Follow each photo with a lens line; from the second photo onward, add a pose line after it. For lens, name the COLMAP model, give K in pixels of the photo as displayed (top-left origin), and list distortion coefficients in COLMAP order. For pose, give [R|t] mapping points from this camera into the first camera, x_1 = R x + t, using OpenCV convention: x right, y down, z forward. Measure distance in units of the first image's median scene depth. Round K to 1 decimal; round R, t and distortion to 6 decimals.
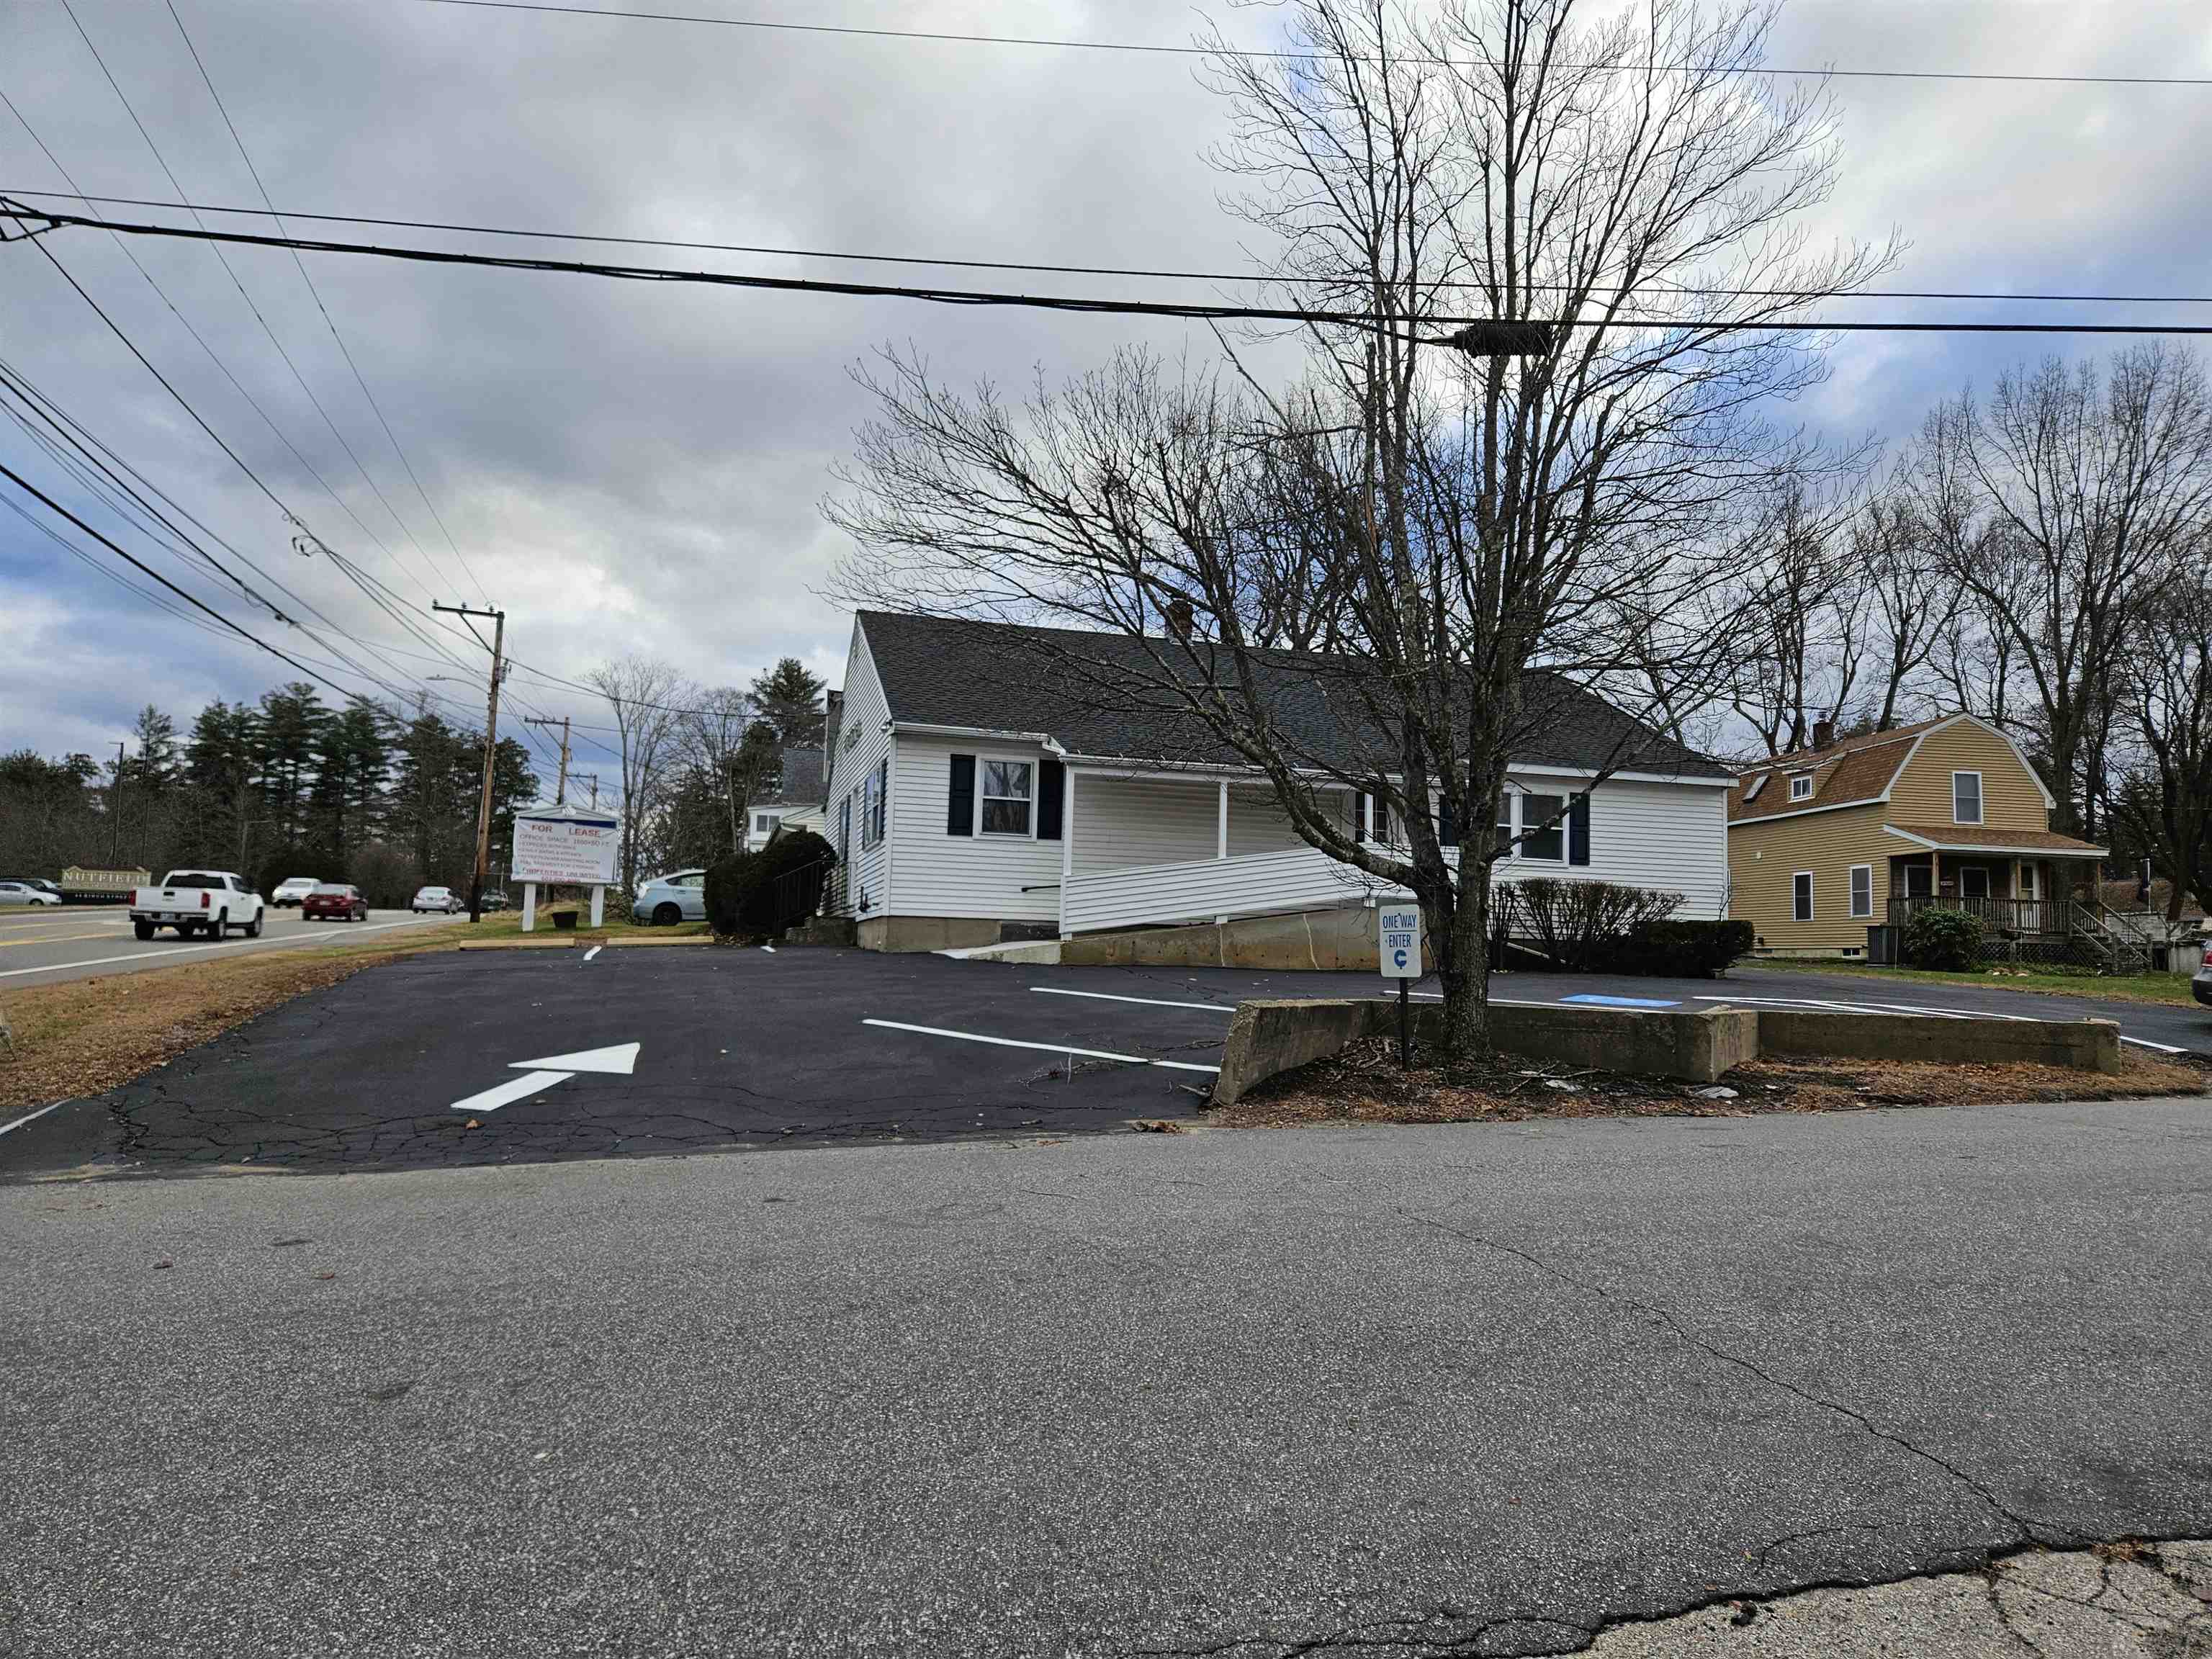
lens RADIAL K [[1473.2, 0, 1125.0], [0, 1473.2, 844.3], [0, 0, 1]] dist [0.097287, -0.083015]
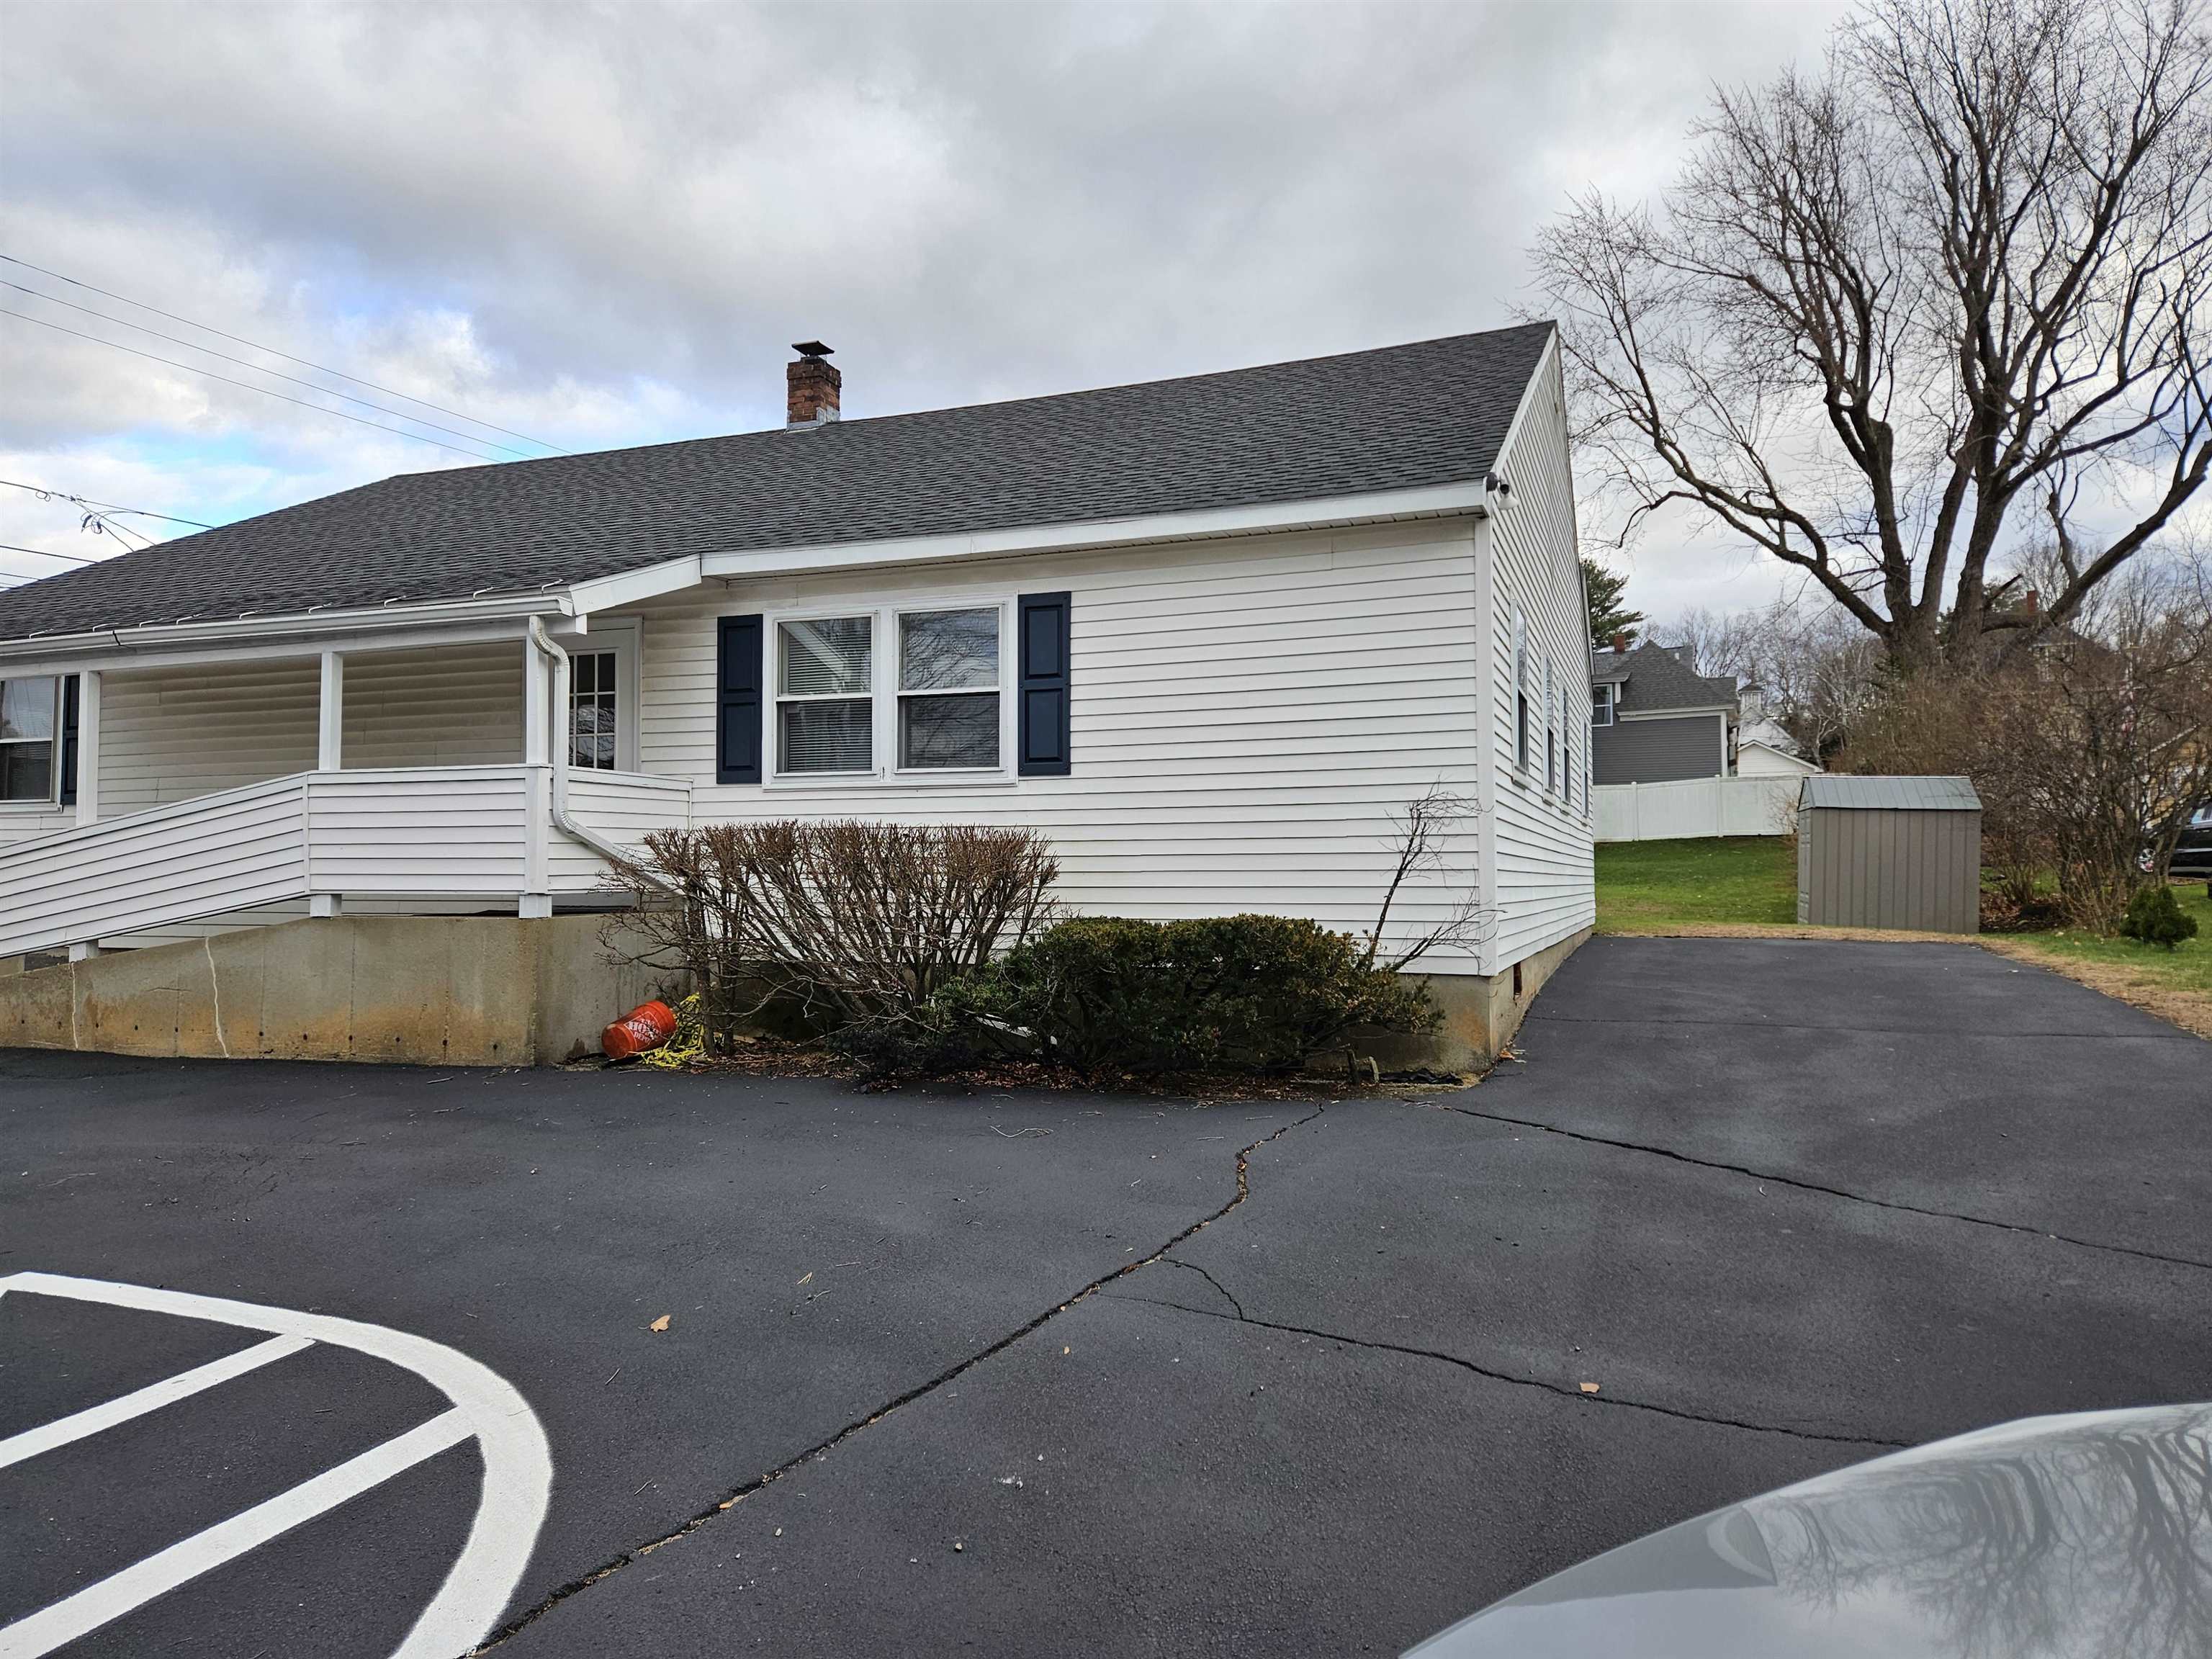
lens RADIAL K [[1487.3, 0, 1110.8], [0, 1487.3, 812.4], [0, 0, 1]] dist [0.092316, -0.081374]
pose [[0.786294, -0.052661, -0.615604, 0.634101], [0.072041, 0.997379, 0.006697, 0.024918], [0.613638, -0.049615, 0.788027, 0.790888]]
